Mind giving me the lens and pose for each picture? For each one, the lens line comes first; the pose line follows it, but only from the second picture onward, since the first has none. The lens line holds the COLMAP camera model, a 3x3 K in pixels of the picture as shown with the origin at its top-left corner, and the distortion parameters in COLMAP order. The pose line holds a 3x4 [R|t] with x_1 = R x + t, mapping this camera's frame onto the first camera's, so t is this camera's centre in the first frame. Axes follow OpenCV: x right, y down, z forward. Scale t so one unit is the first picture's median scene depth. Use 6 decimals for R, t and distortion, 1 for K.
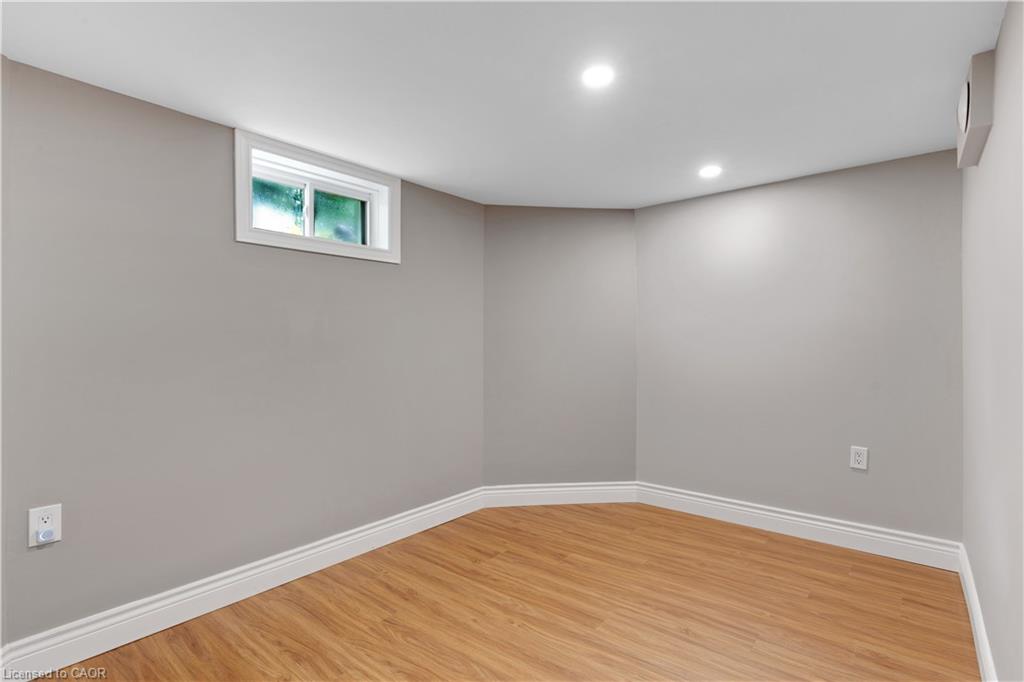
lens RADIAL K [[495.0, 0, 512.6], [0, 495.0, 340.8], [0, 0, 1]] dist [0.000661, -0.000784]
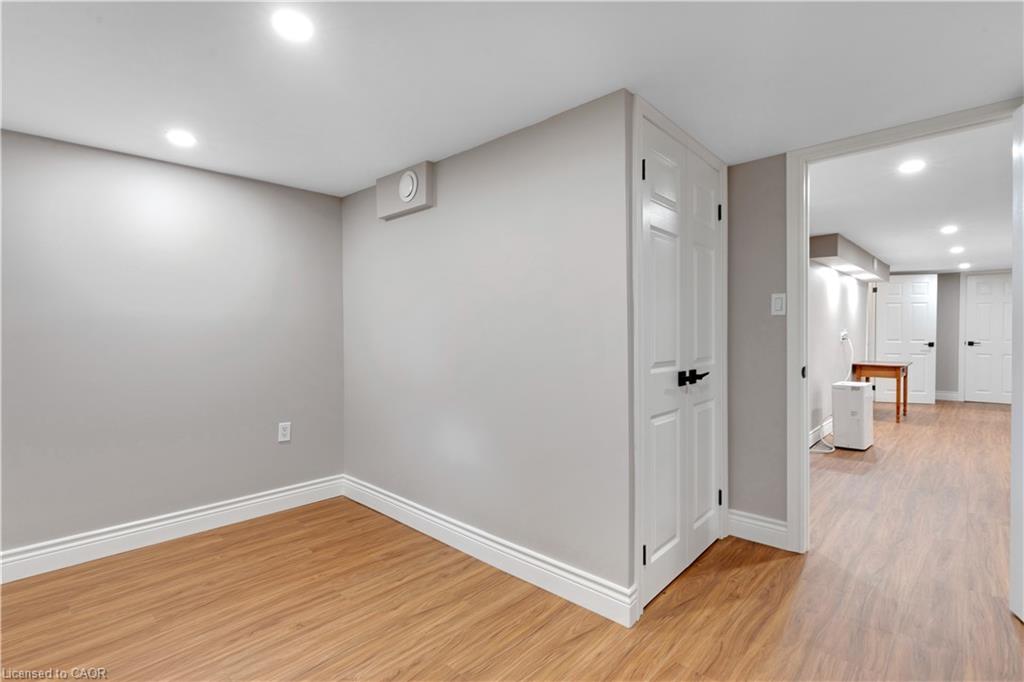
lens RADIAL K [[495.0, 0, 514.1], [0, 495.0, 338.7], [0, 0, 1]] dist [0.000661, -0.000784]
pose [[0.072916, -0.012511, 0.997260, -0.465256], [0.008478, 0.999893, 0.011925, 0.004034], [-0.997302, 0.007586, 0.073014, 0.386915]]
